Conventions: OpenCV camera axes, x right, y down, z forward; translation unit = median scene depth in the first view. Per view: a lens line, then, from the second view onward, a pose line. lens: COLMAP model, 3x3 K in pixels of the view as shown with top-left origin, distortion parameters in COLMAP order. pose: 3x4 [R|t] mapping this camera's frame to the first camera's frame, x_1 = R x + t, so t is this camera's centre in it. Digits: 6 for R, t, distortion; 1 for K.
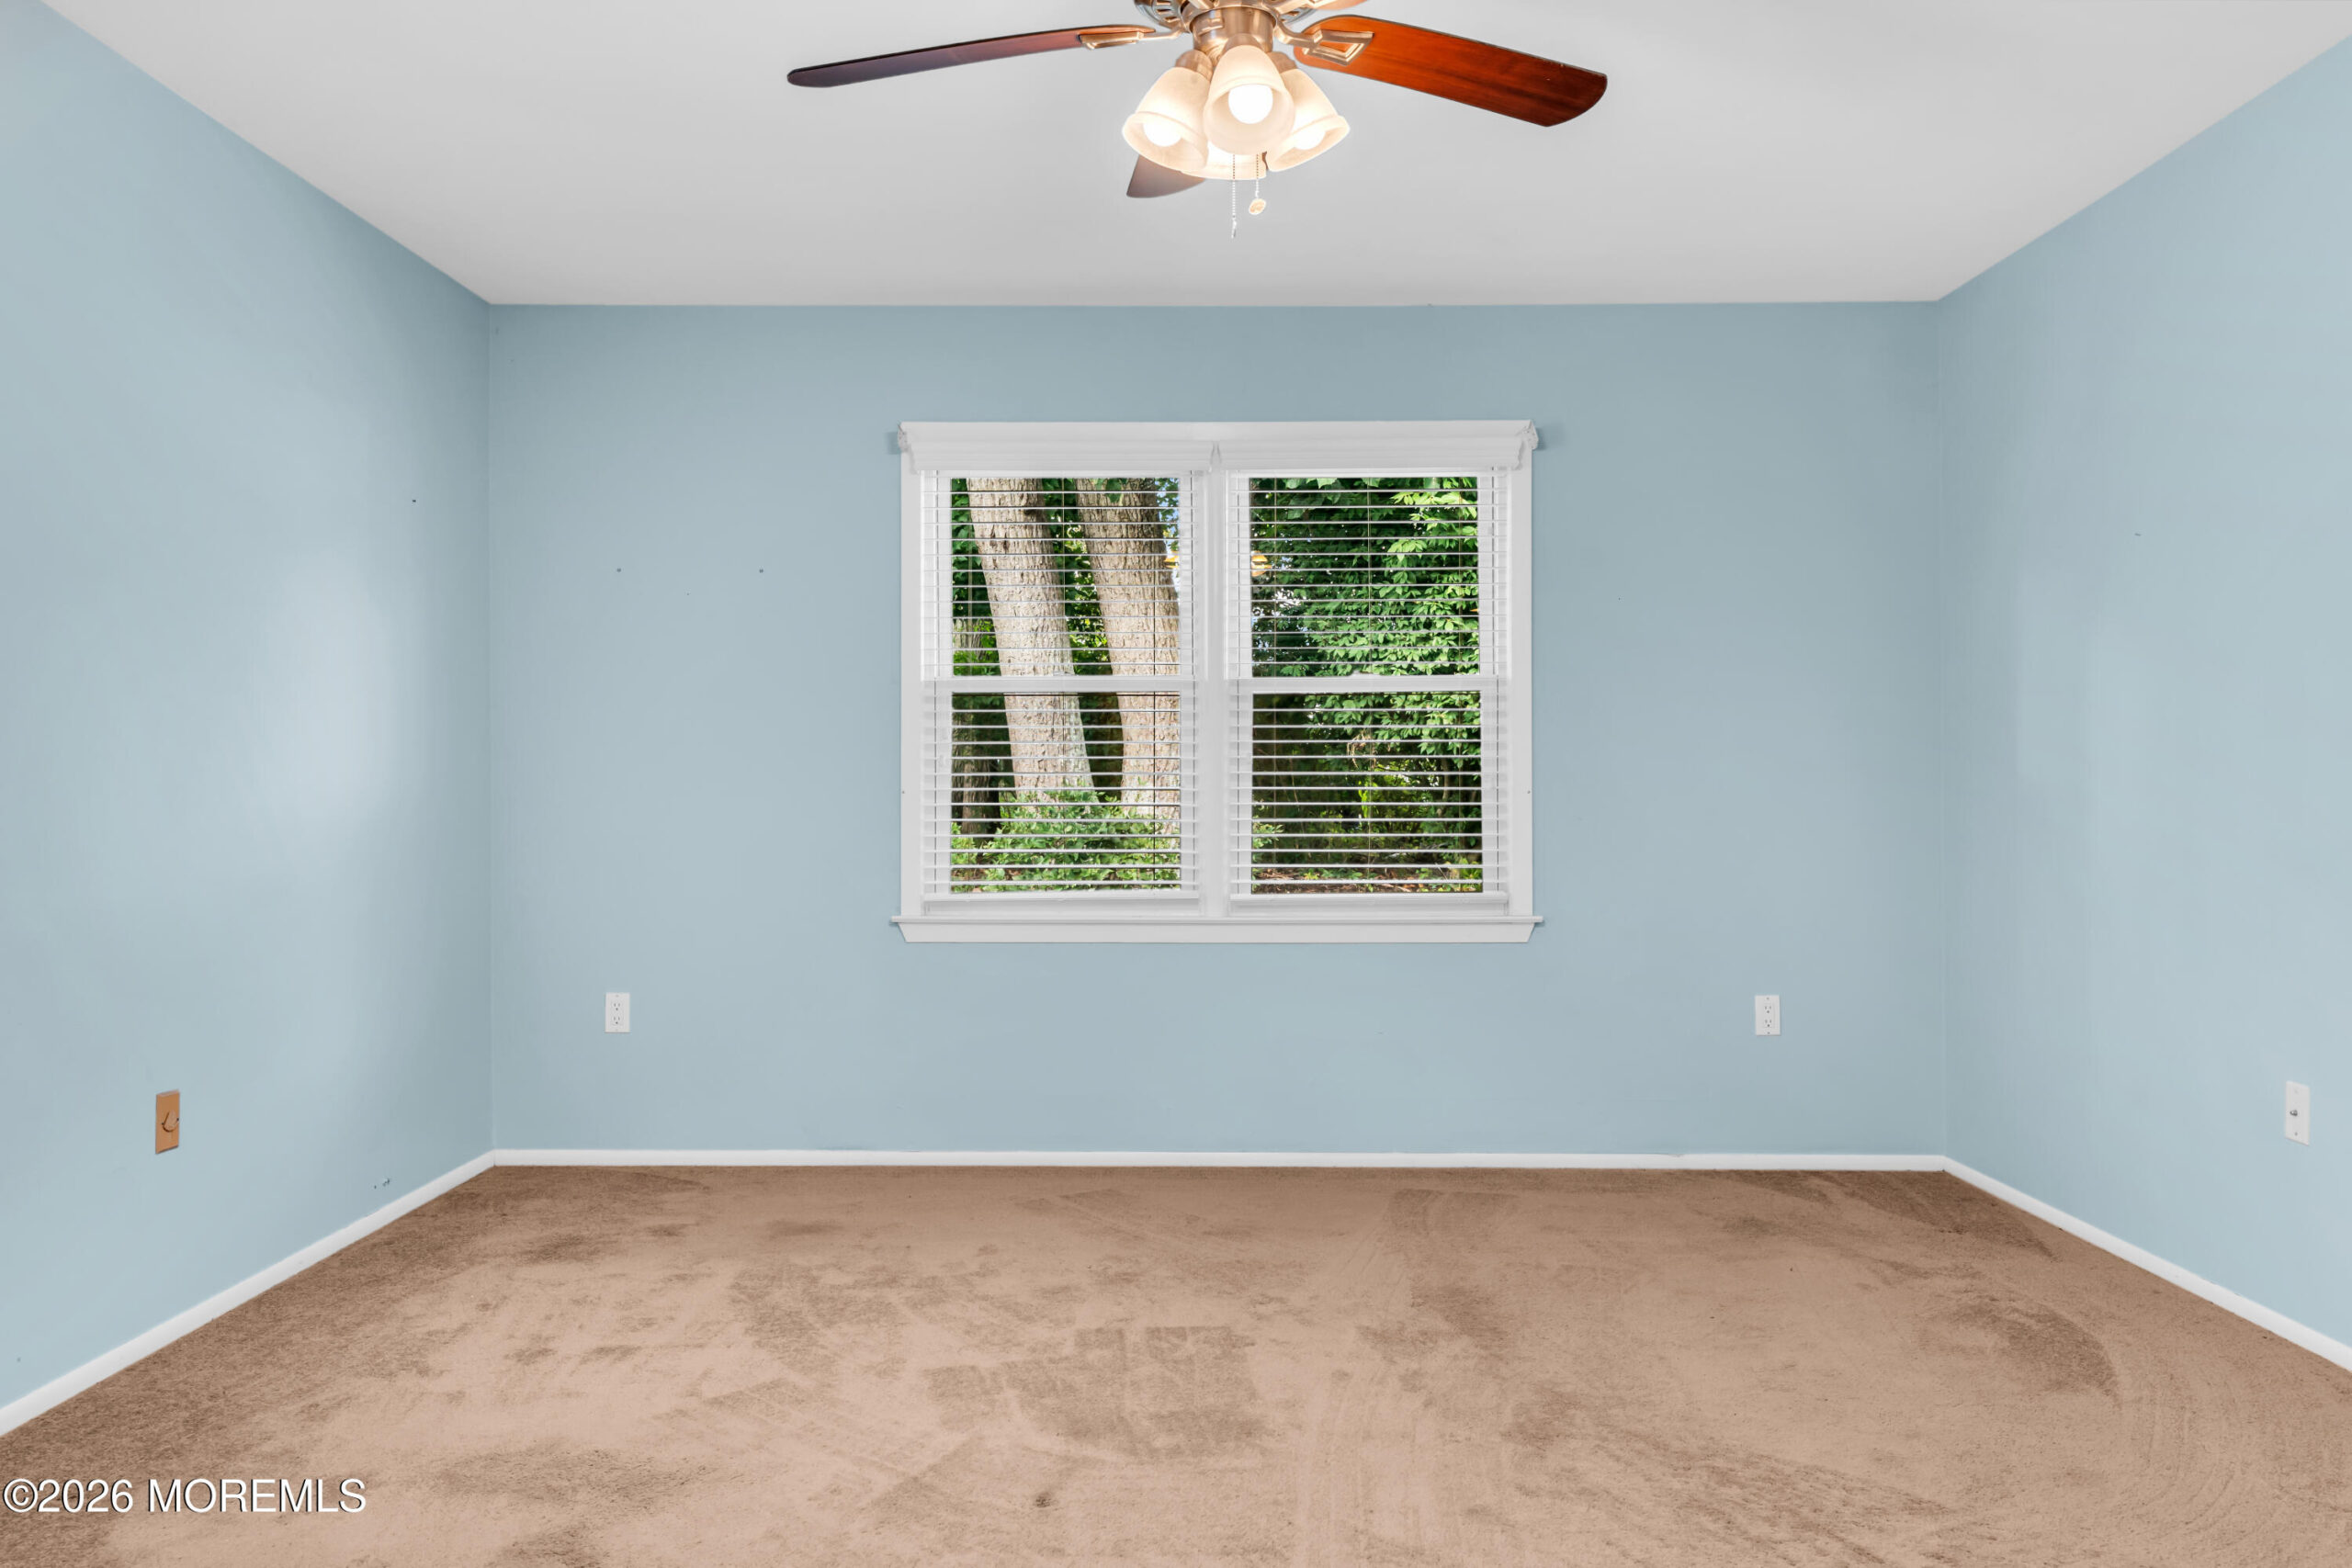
lens RADIAL K [[1759.7, 0, 1176.0], [0, 1759.7, 784.0], [0, 0, 1]] dist [-0.000462, 0.001801]
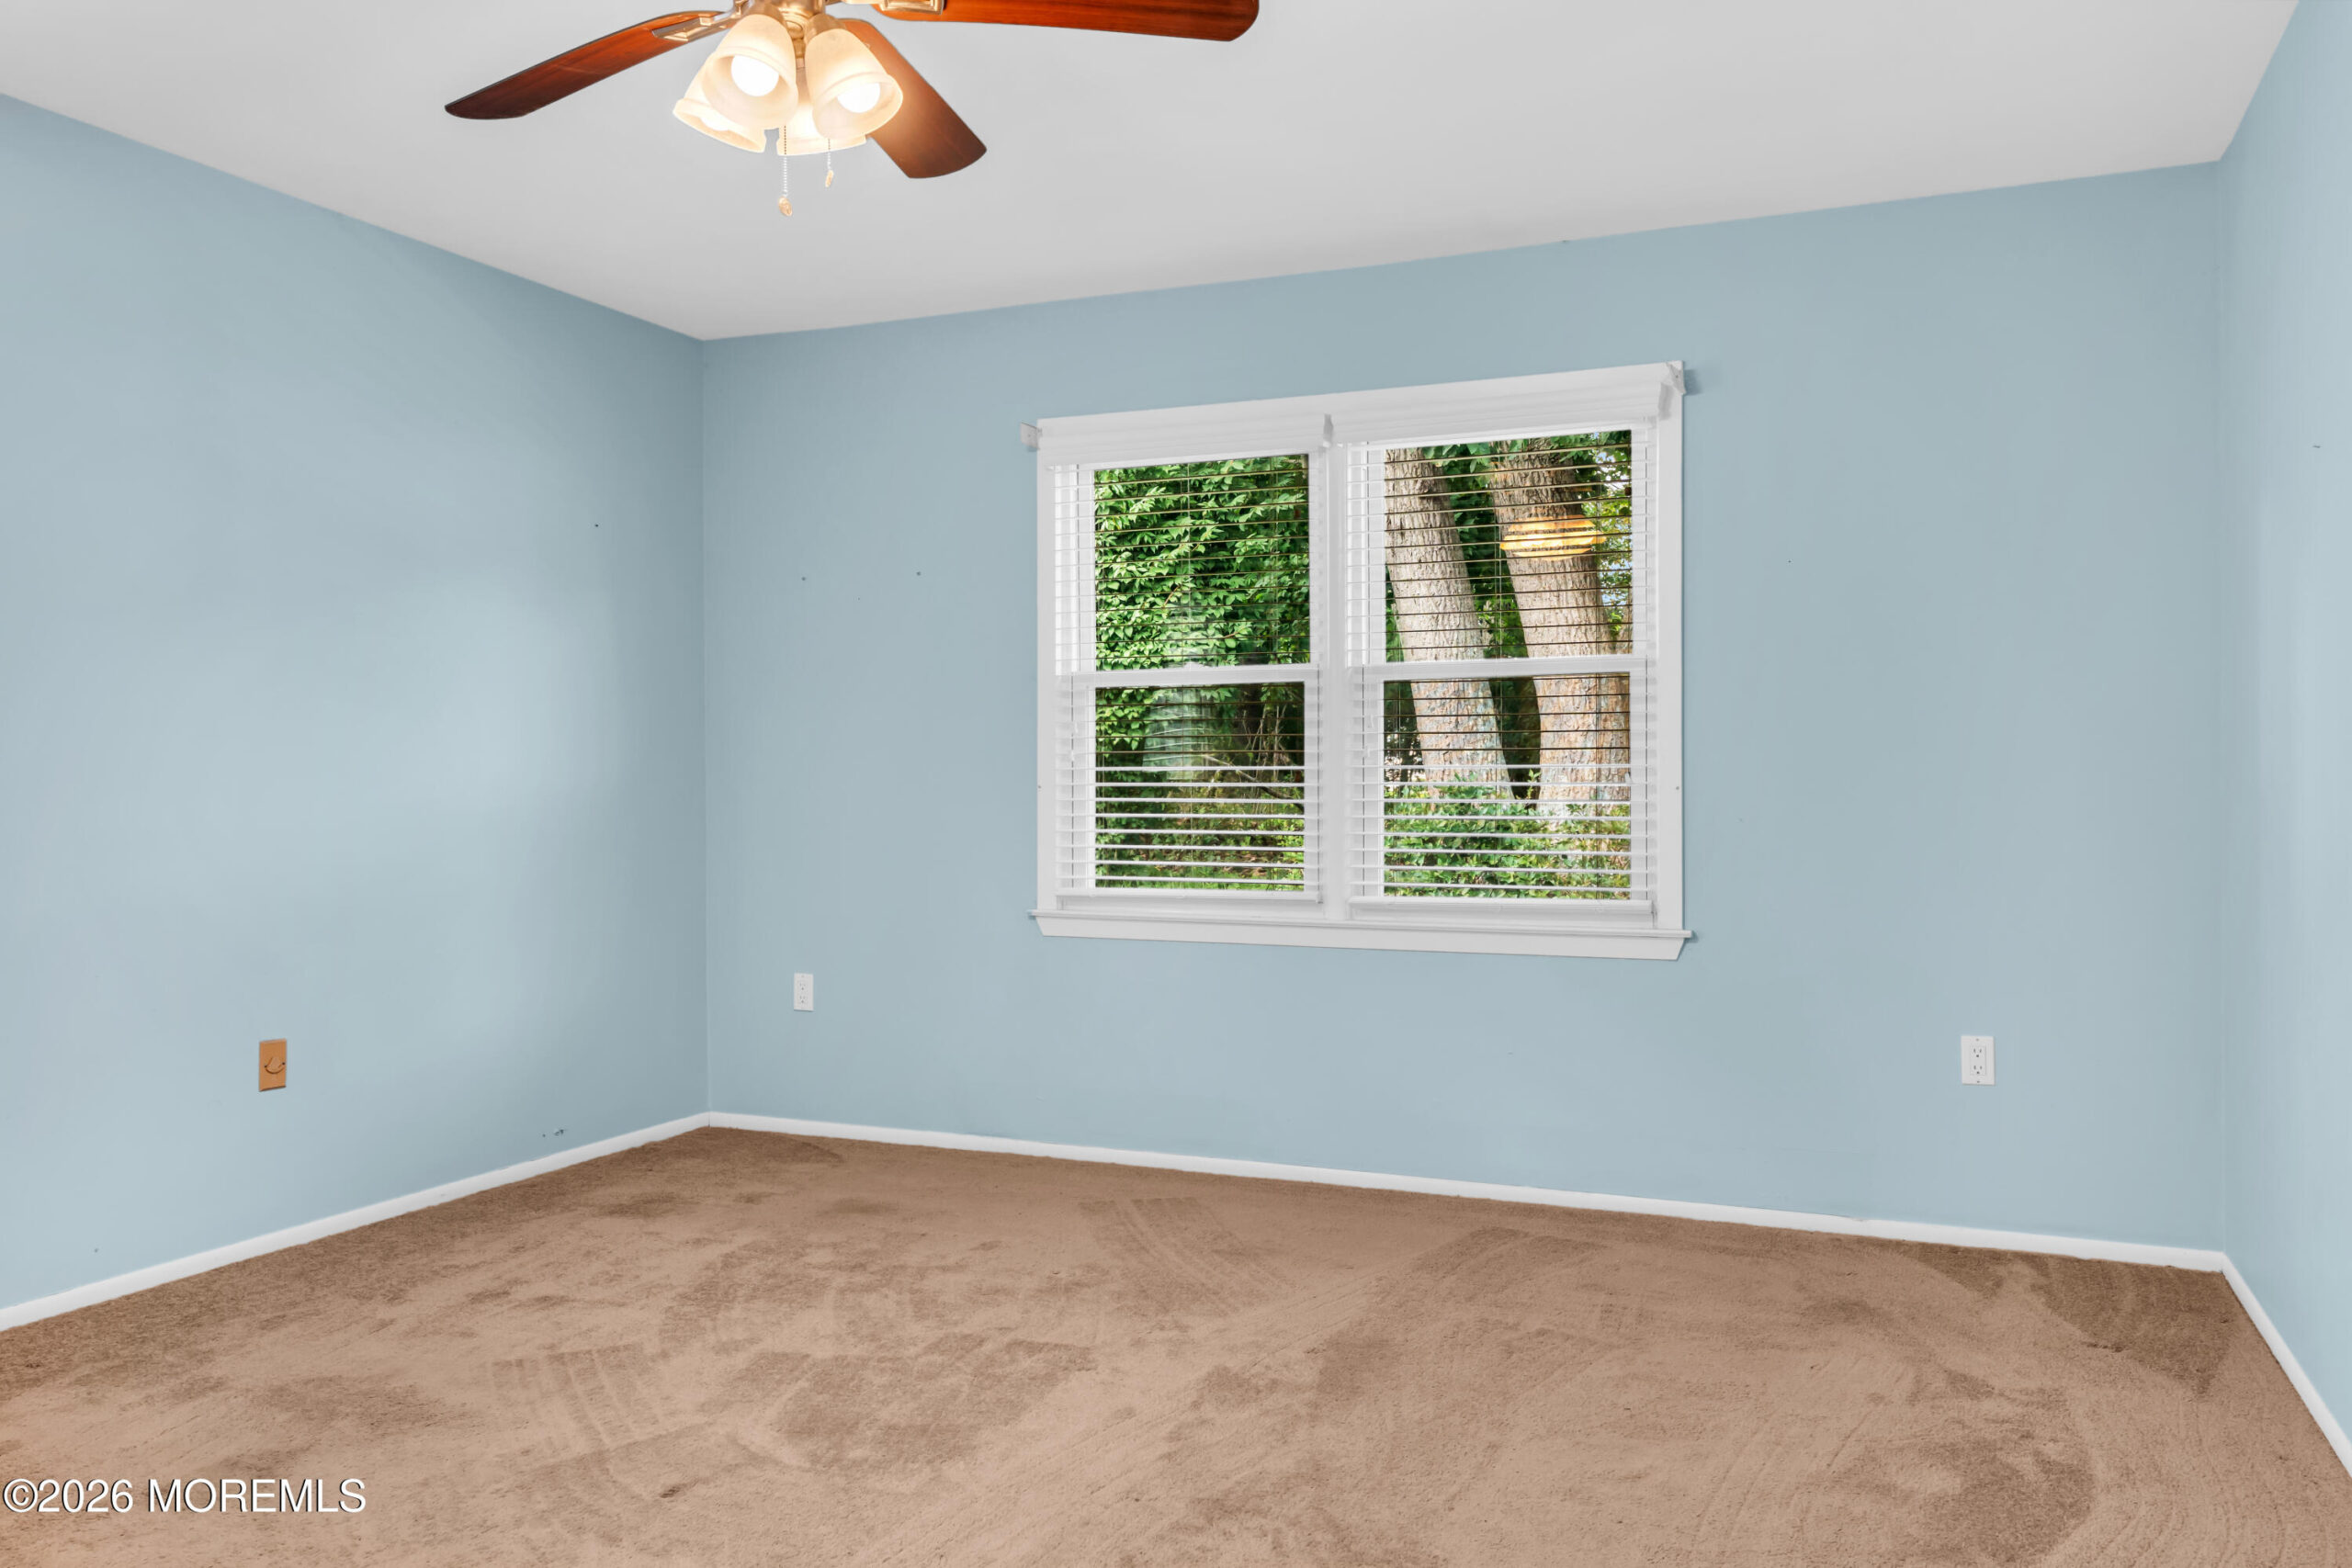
lens RADIAL K [[1766.9, 0, 1176.4], [0, 1766.9, 792.8], [0, 0, 1]] dist [0.003331, -0.000109]
pose [[0.924550, 0.003451, -0.381046, 0.397430], [-0.000183, 0.999963, 0.008612, -0.000962], [0.381061, -0.007893, 0.924516, 0.122339]]
